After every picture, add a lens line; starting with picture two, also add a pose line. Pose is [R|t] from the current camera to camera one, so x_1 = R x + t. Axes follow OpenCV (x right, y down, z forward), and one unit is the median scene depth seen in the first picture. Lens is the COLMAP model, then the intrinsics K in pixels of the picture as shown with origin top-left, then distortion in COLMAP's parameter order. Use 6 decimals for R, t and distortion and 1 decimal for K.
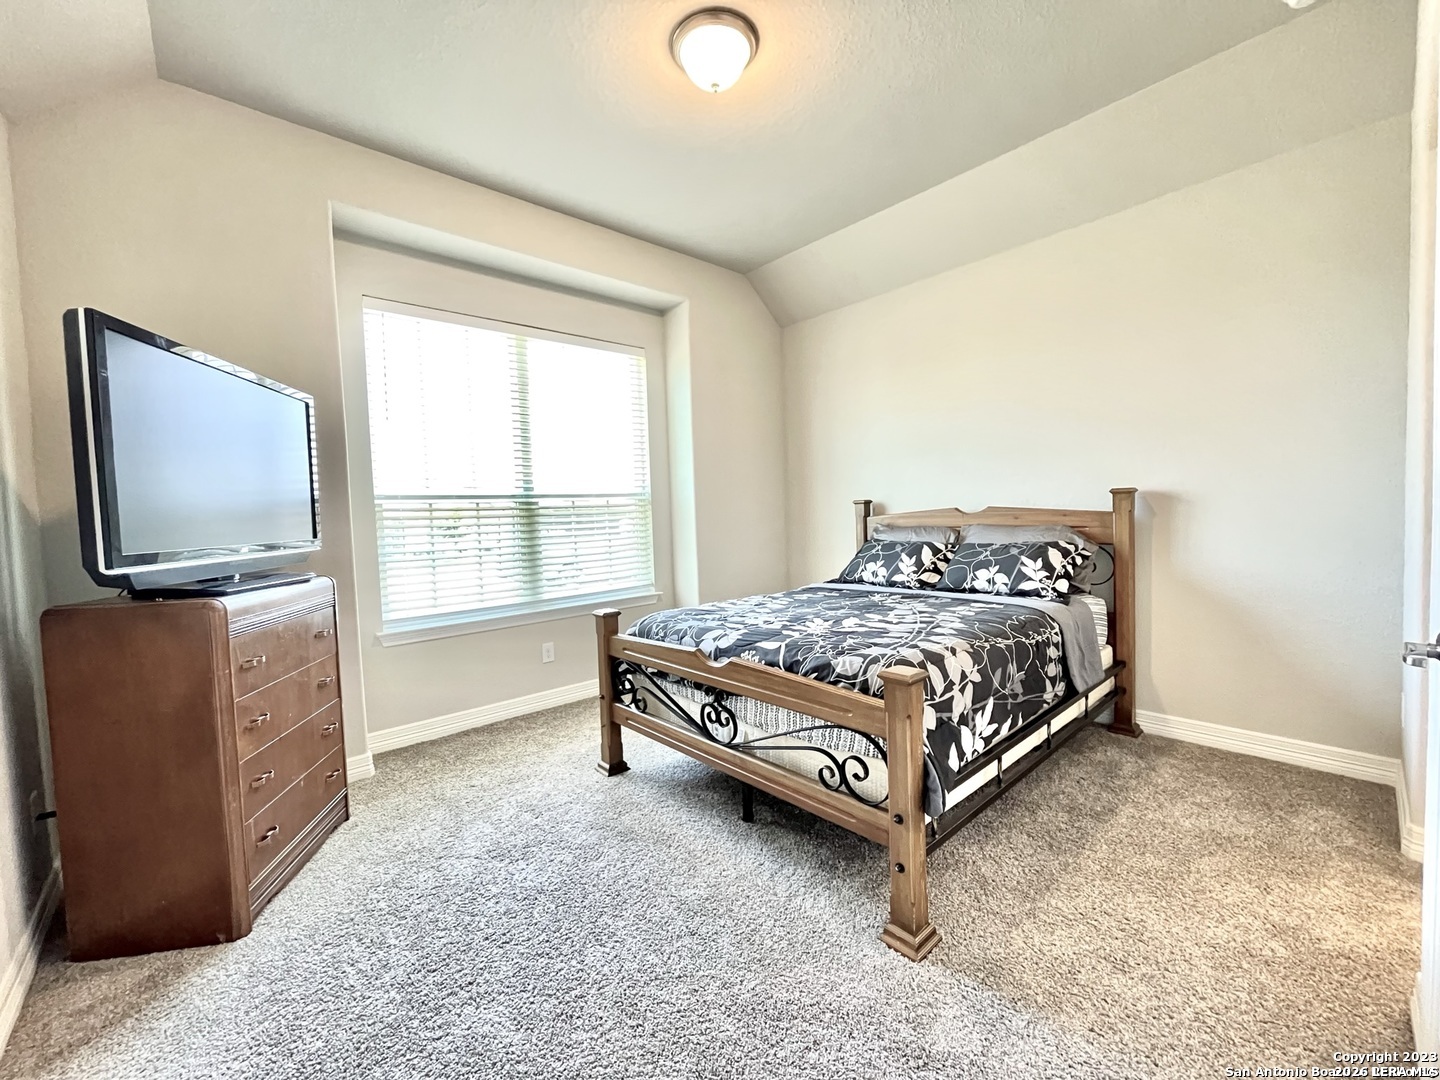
lens RADIAL K [[583.0, 0, 717.0], [0, 583.0, 538.6], [0, 0, 1]] dist [-0.001997, -0.000364]
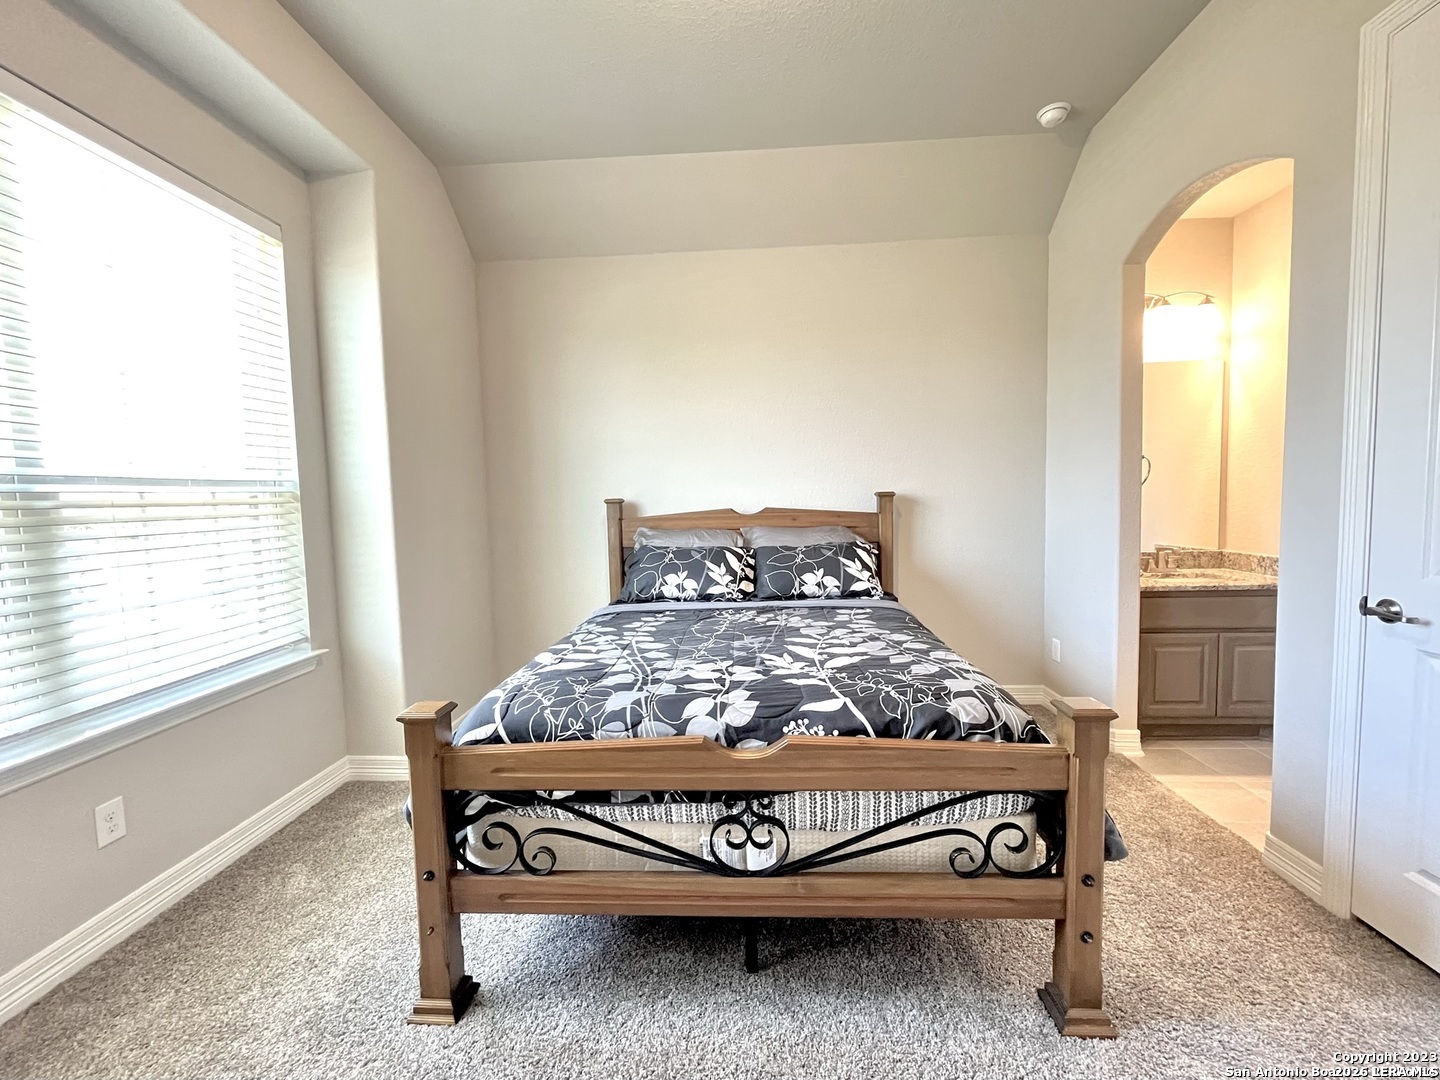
lens RADIAL K [[607.5, 0, 720.0], [0, 607.5, 540.0], [0, 0, 1]] dist [-0.000462, 0.000209]
pose [[0.707702, -0.032773, 0.705751, -0.378607], [0.034317, 0.999339, 0.011994, -0.020216], [-0.705677, 0.015731, 0.708359, 0.432591]]
